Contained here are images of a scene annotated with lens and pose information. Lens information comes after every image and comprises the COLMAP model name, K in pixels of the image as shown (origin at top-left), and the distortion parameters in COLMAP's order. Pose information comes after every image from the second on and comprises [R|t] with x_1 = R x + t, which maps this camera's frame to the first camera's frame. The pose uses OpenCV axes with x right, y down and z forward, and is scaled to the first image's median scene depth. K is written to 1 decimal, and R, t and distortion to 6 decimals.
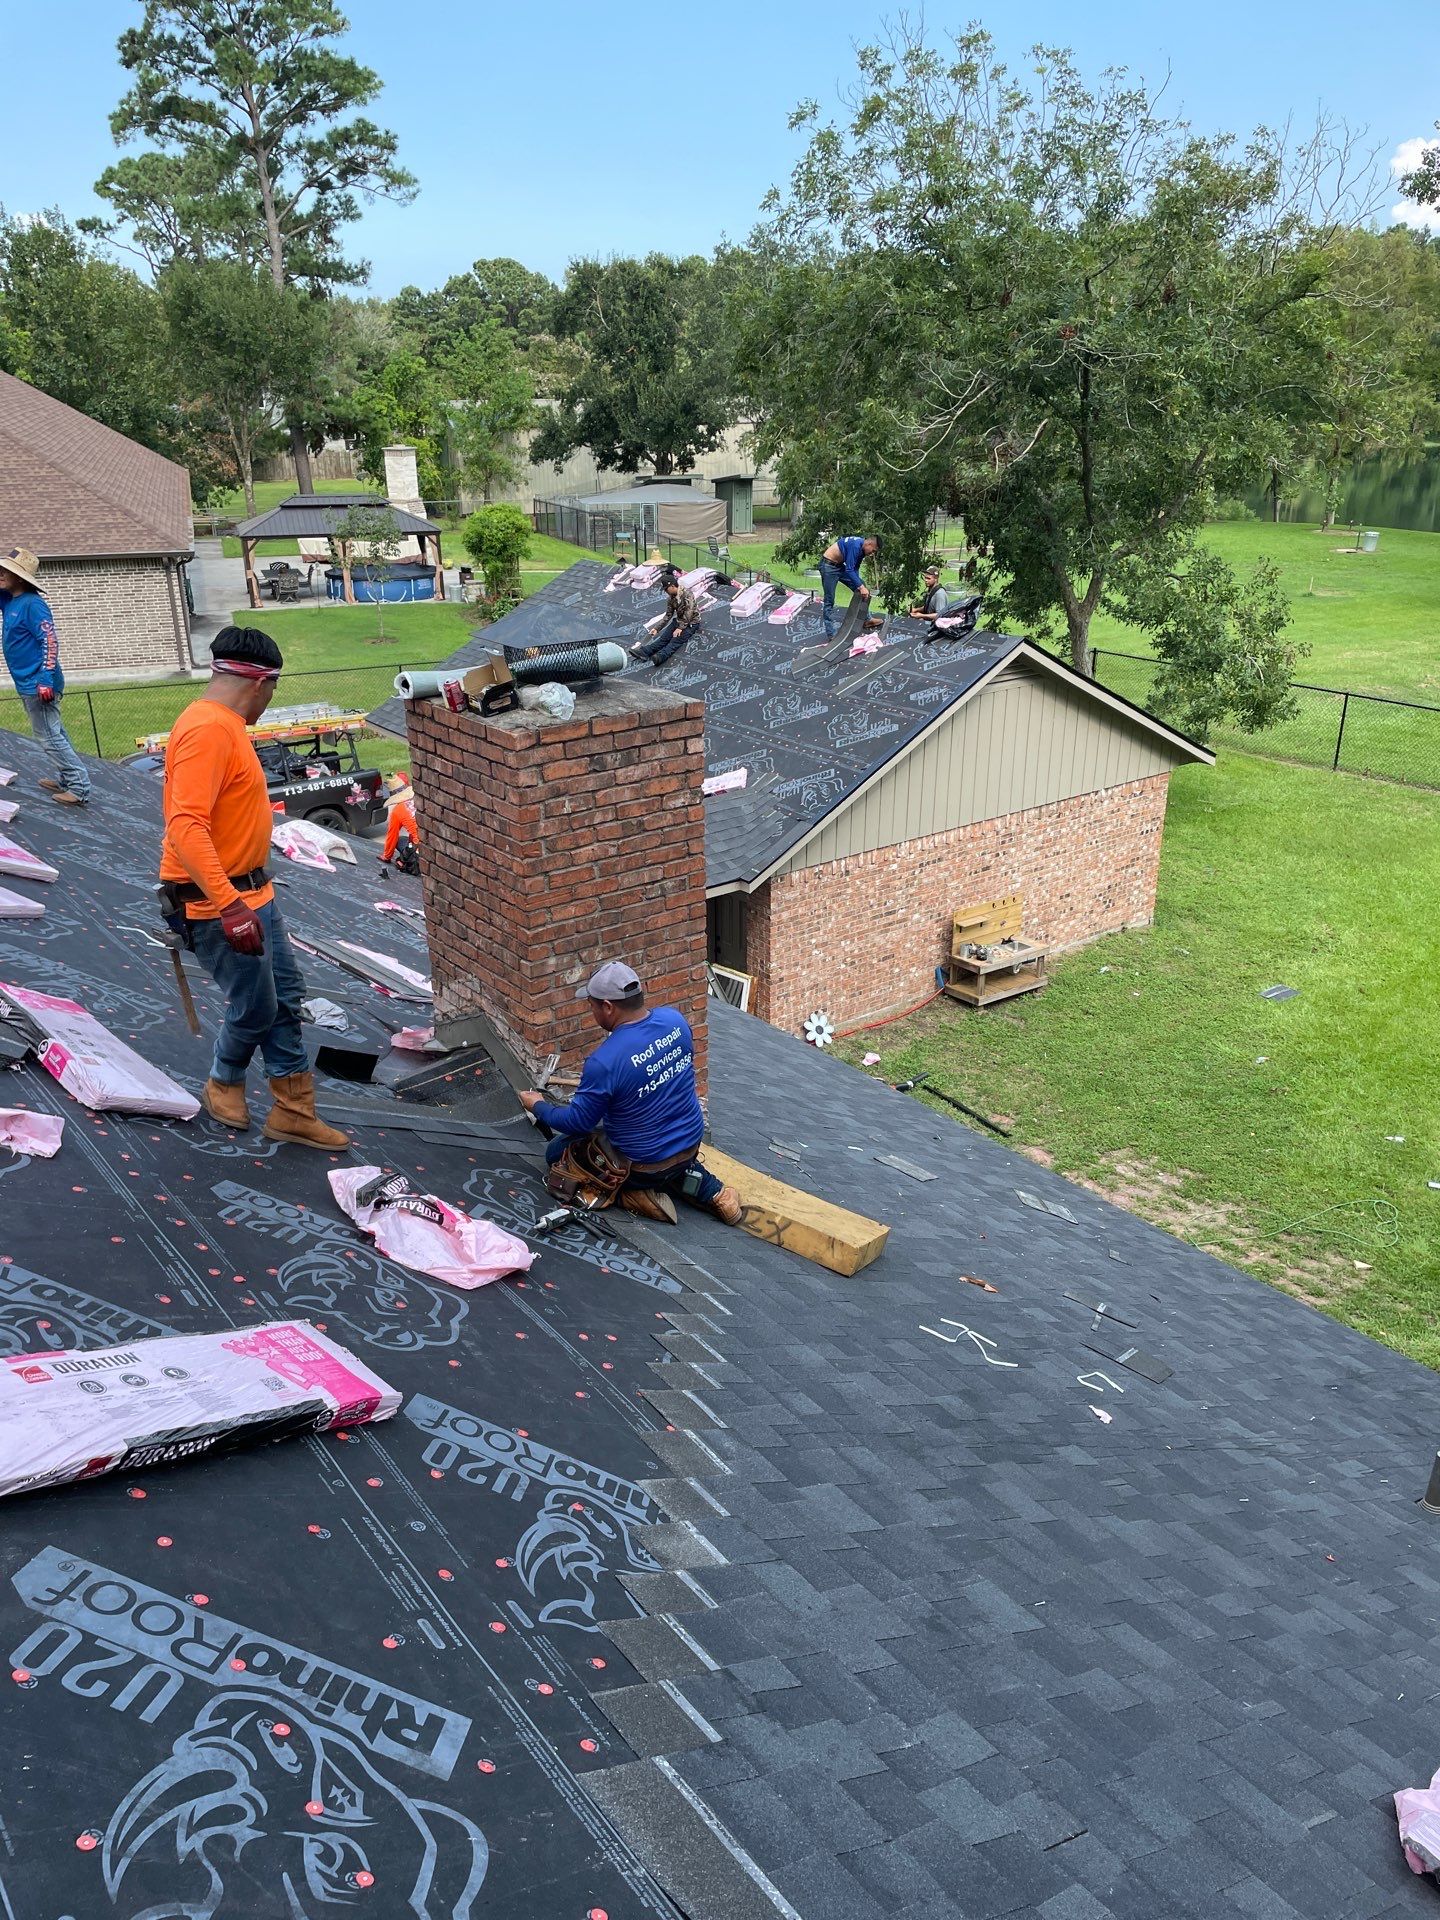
lens RADIAL K [[1452.7, 0, 713.7], [0, 1452.7, 967.3], [0, 0, 1]] dist [0.074868, -0.005118]
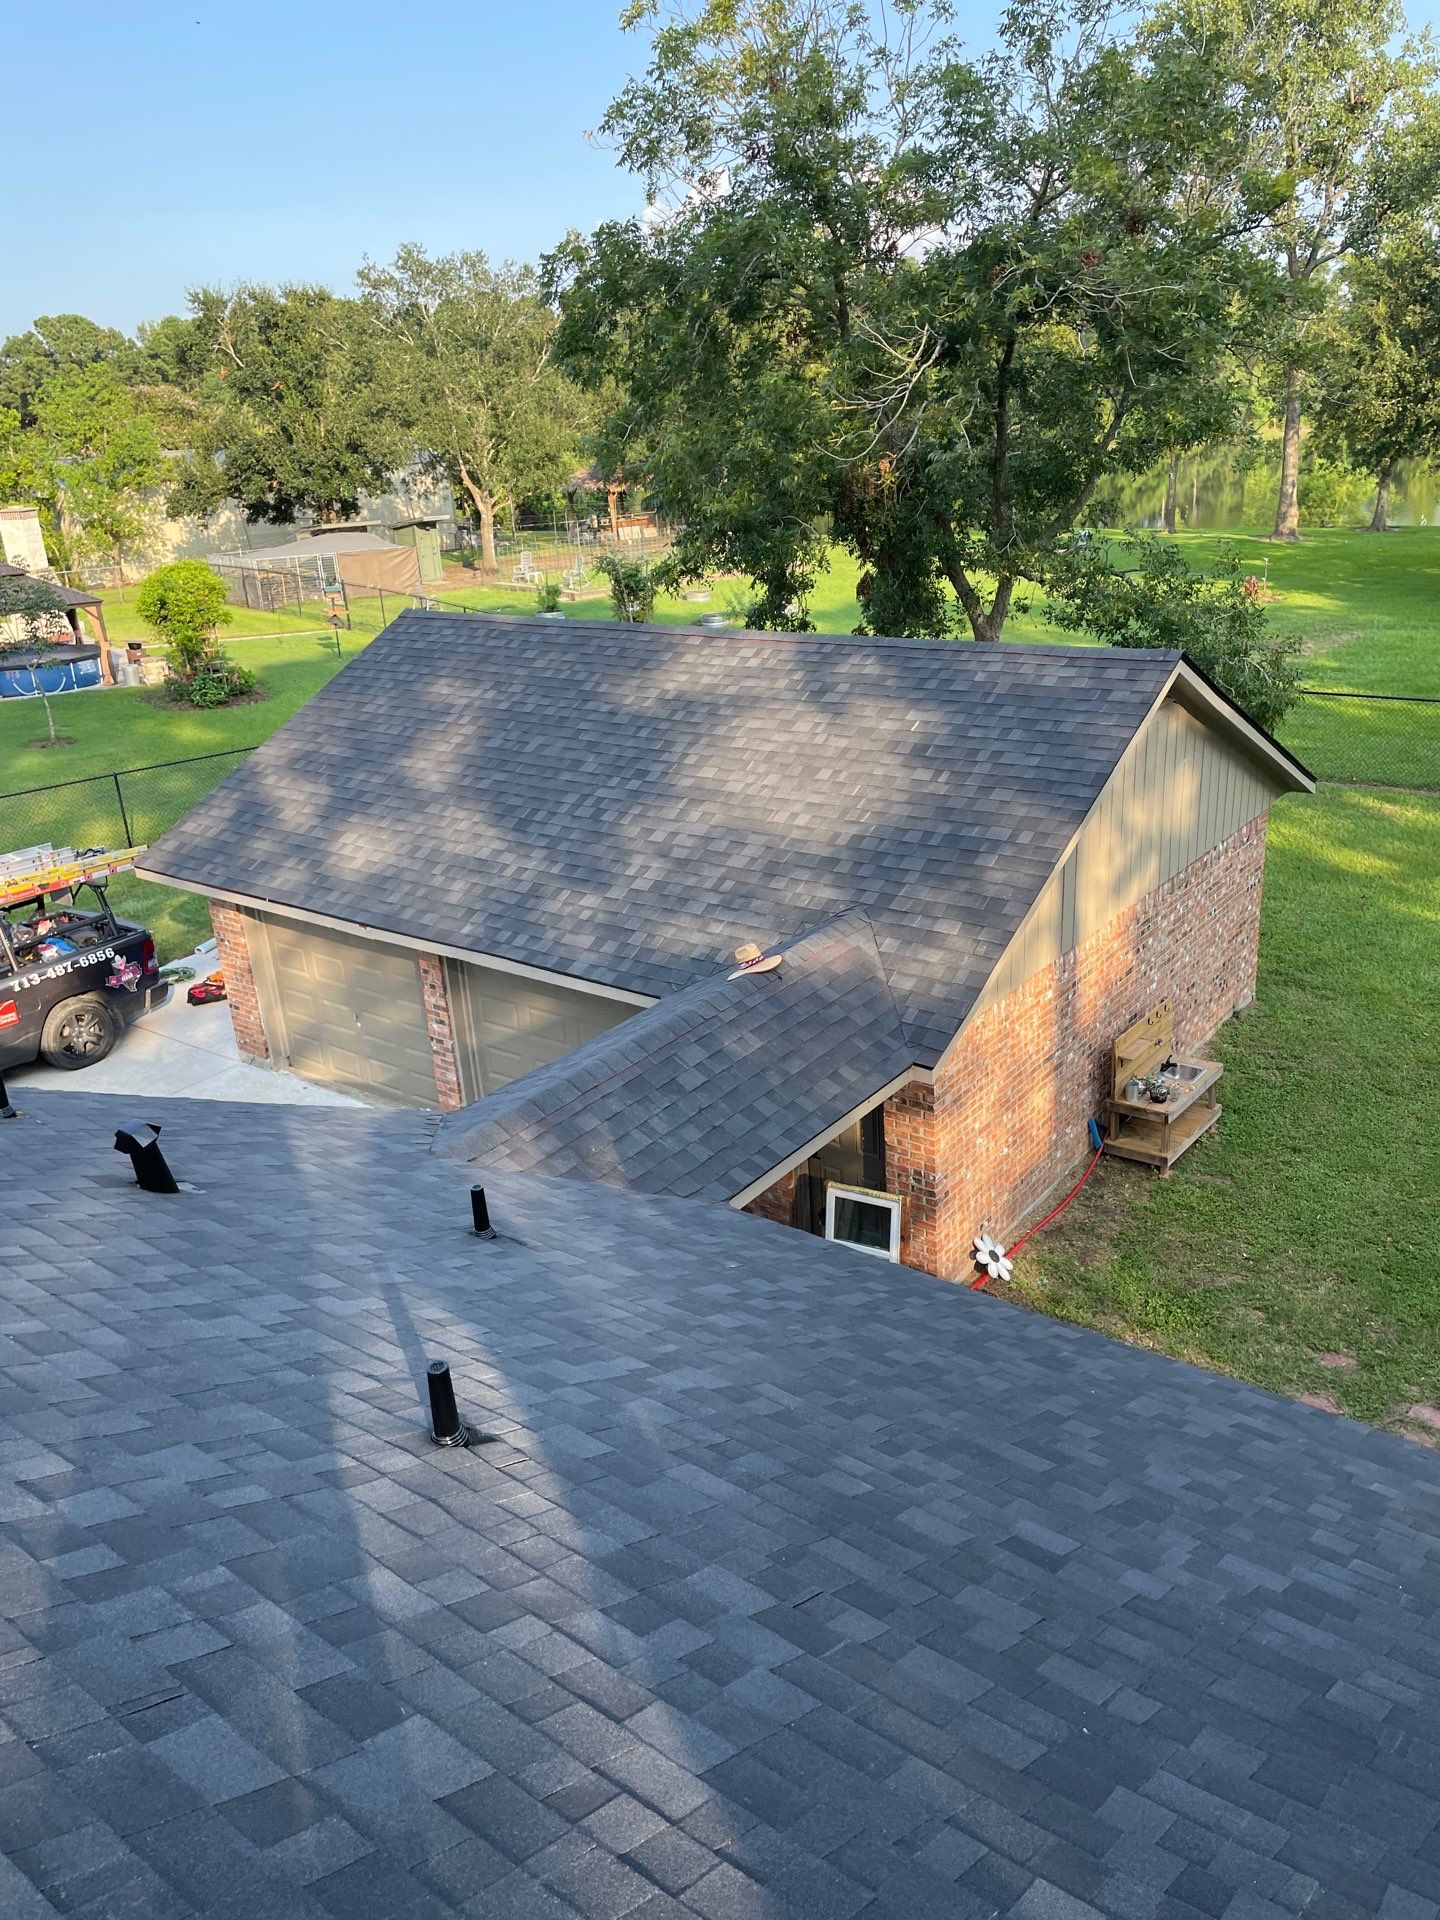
lens RADIAL K [[1451.8, 0, 746.1], [0, 1451.8, 955.4], [0, 0, 1]] dist [0.087566, -0.103757]
pose [[0.959956, -0.142380, 0.241271, -0.068458], [0.150722, 0.988441, -0.016380, -0.037532], [-0.236150, 0.052089, 0.970320, 0.138510]]
